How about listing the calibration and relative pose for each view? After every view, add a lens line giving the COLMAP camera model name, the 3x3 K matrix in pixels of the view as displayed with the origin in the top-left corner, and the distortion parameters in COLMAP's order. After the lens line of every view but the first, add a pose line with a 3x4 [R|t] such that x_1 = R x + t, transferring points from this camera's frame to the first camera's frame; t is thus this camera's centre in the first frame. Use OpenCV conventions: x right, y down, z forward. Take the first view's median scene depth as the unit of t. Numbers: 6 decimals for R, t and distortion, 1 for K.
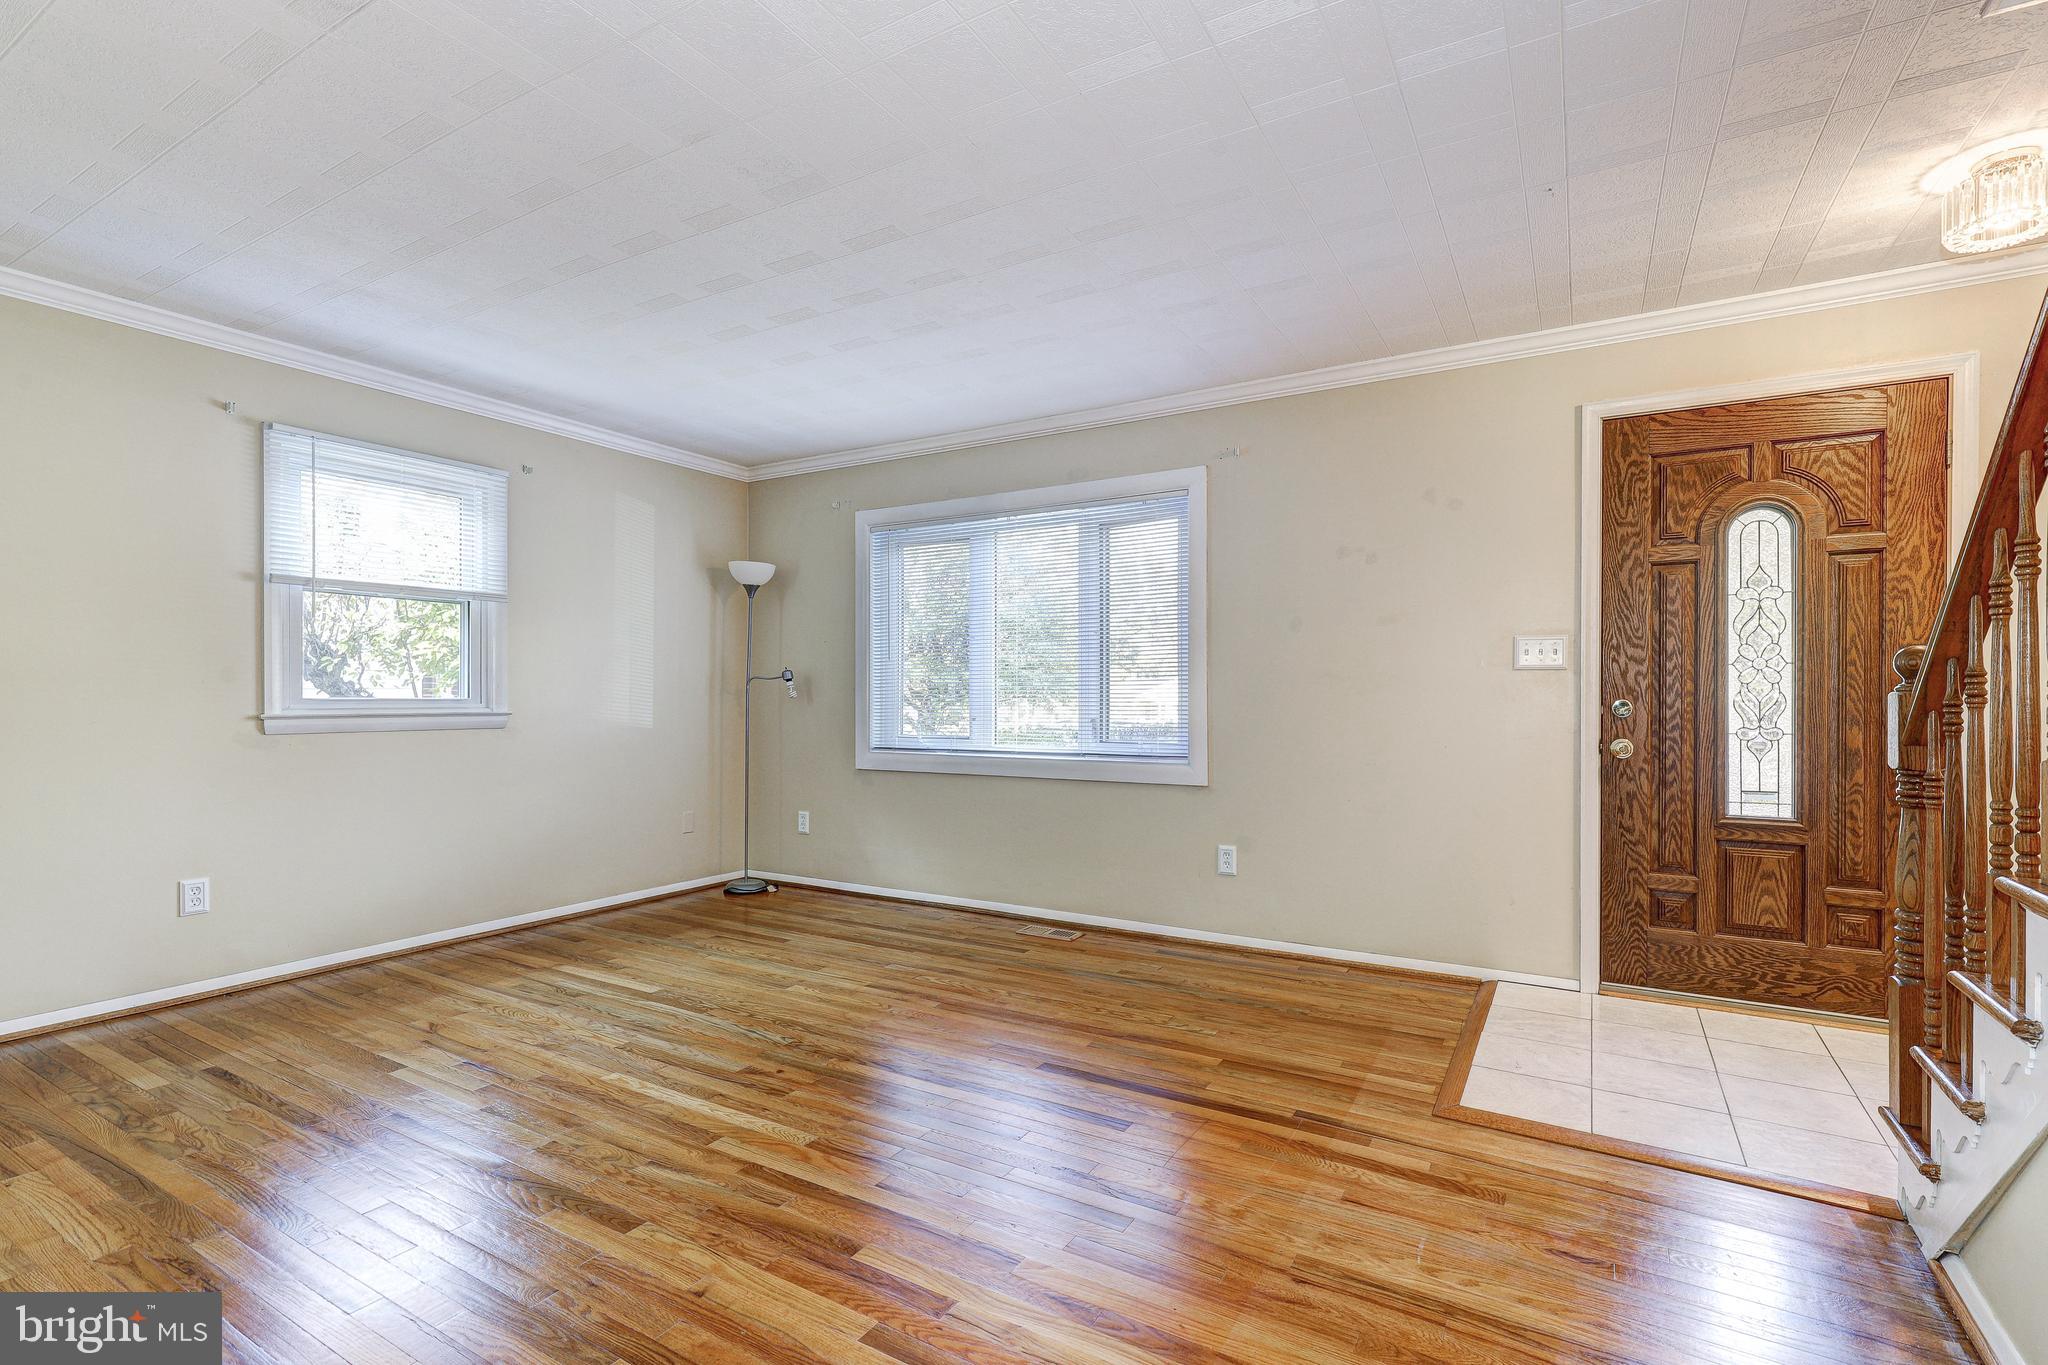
lens RADIAL K [[927.9, 0, 1025.2], [0, 927.9, 697.0], [0, 0, 1]] dist [-0.001124, -0.000342]
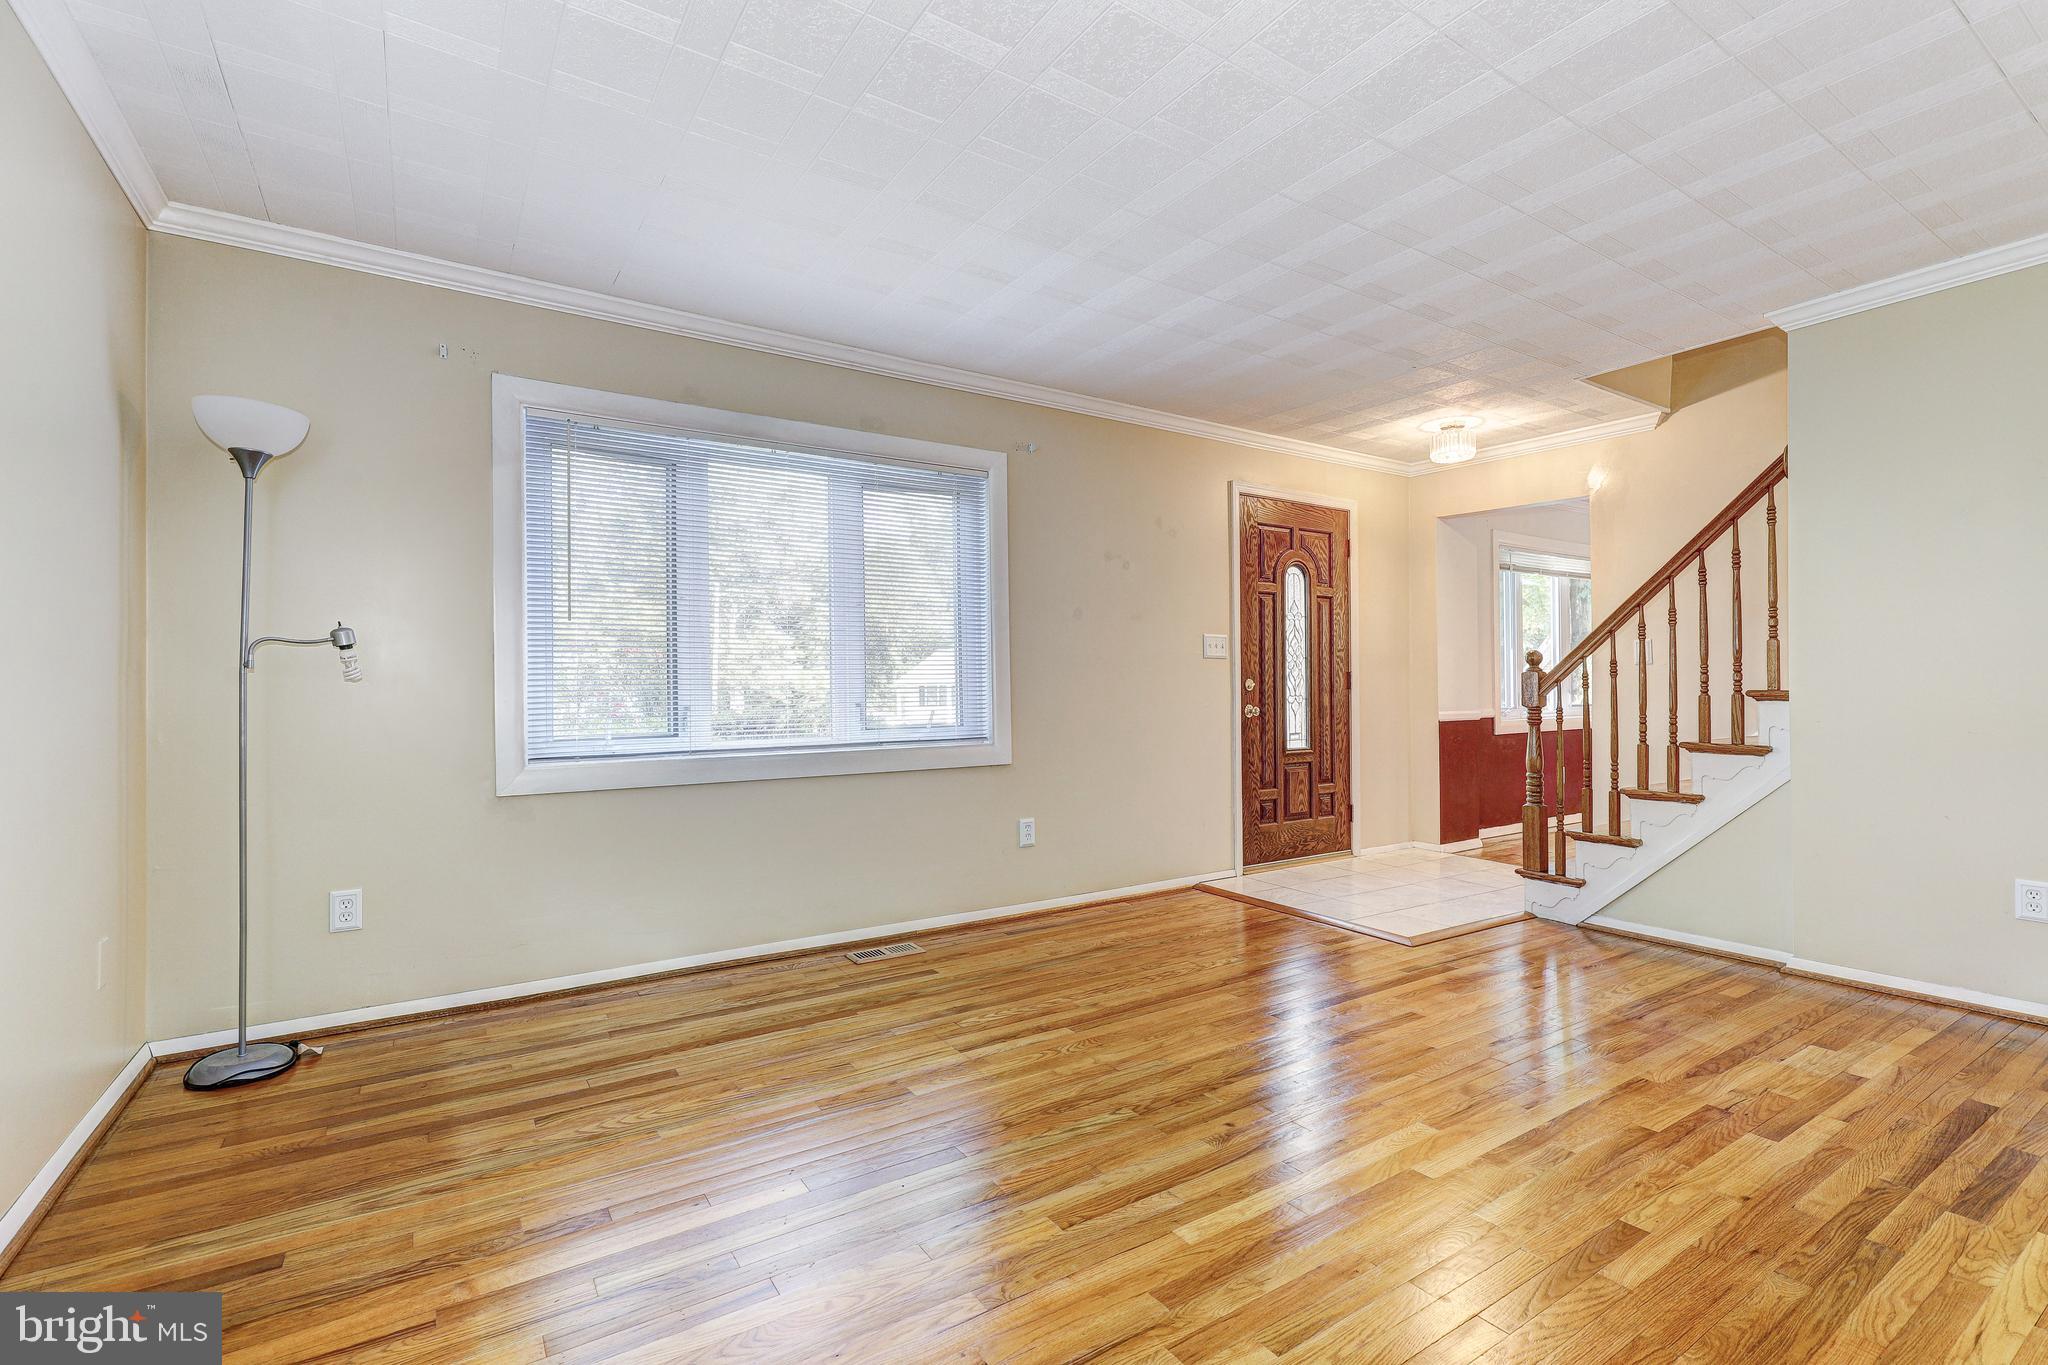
lens RADIAL K [[923.2, 0, 1029.4], [0, 923.2, 680.5], [0, 0, 1]] dist [0.001043, -0.000024]
pose [[0.440887, 0.002779, 0.897558, -0.903615], [0.006603, 0.999958, -0.006340, 0.012407], [-0.897538, 0.008722, 0.440850, 0.667443]]
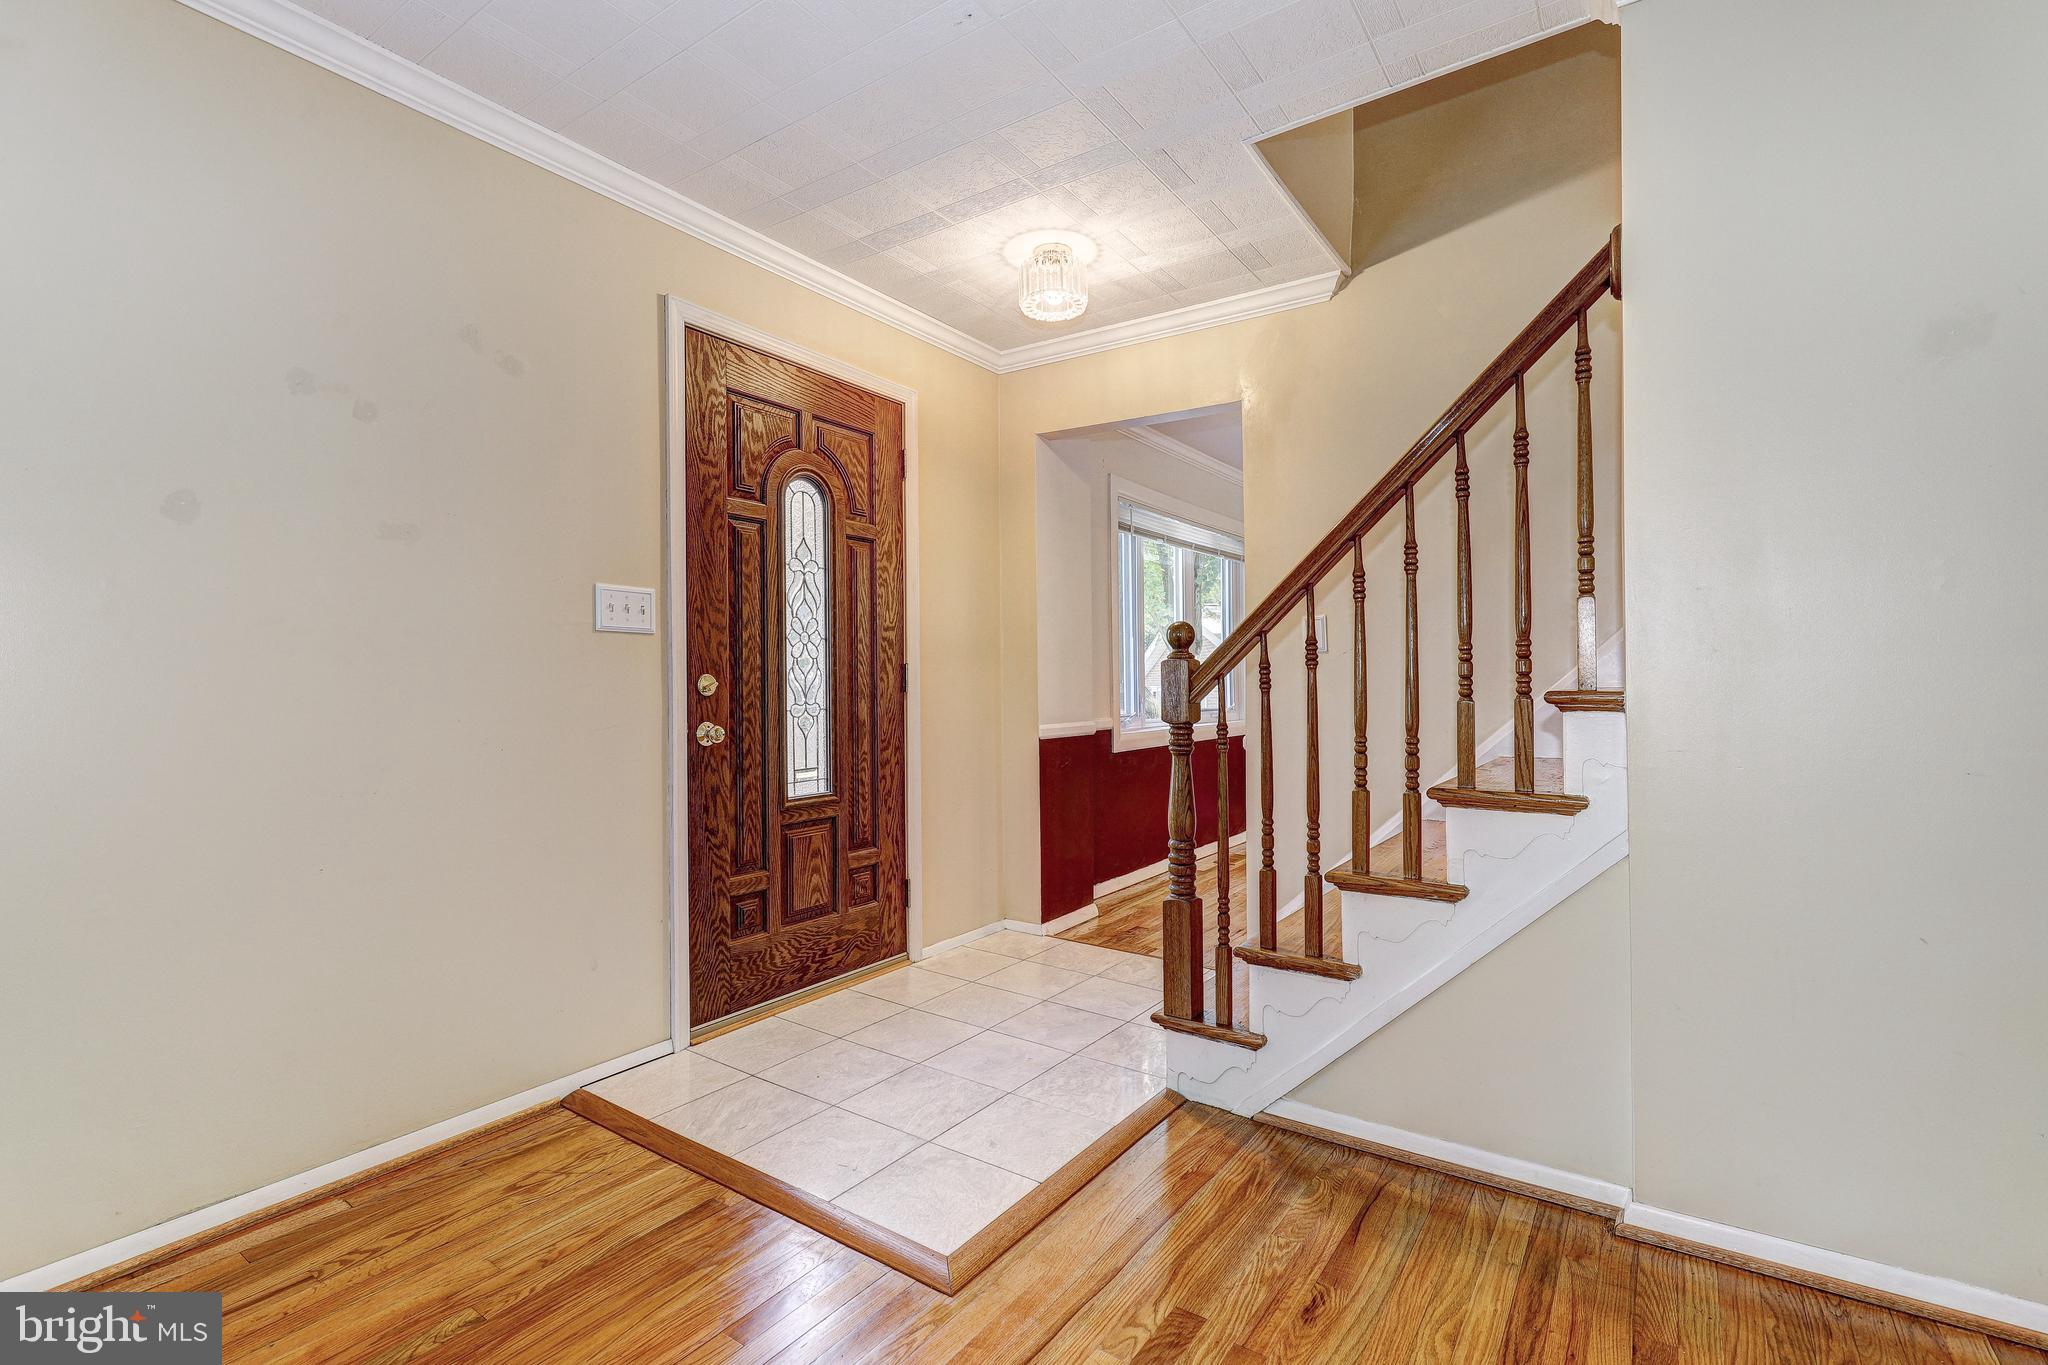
lens RADIAL K [[923.2, 0, 1029.4], [0, 923.2, 680.5], [0, 0, 1]] dist [0.001043, -0.000024]
pose [[0.074499, 0.004625, 0.997210, -0.153845], [0.009963, 0.999936, -0.005382, 0.015600], [-0.997171, 0.010337, 0.074448, 0.667870]]
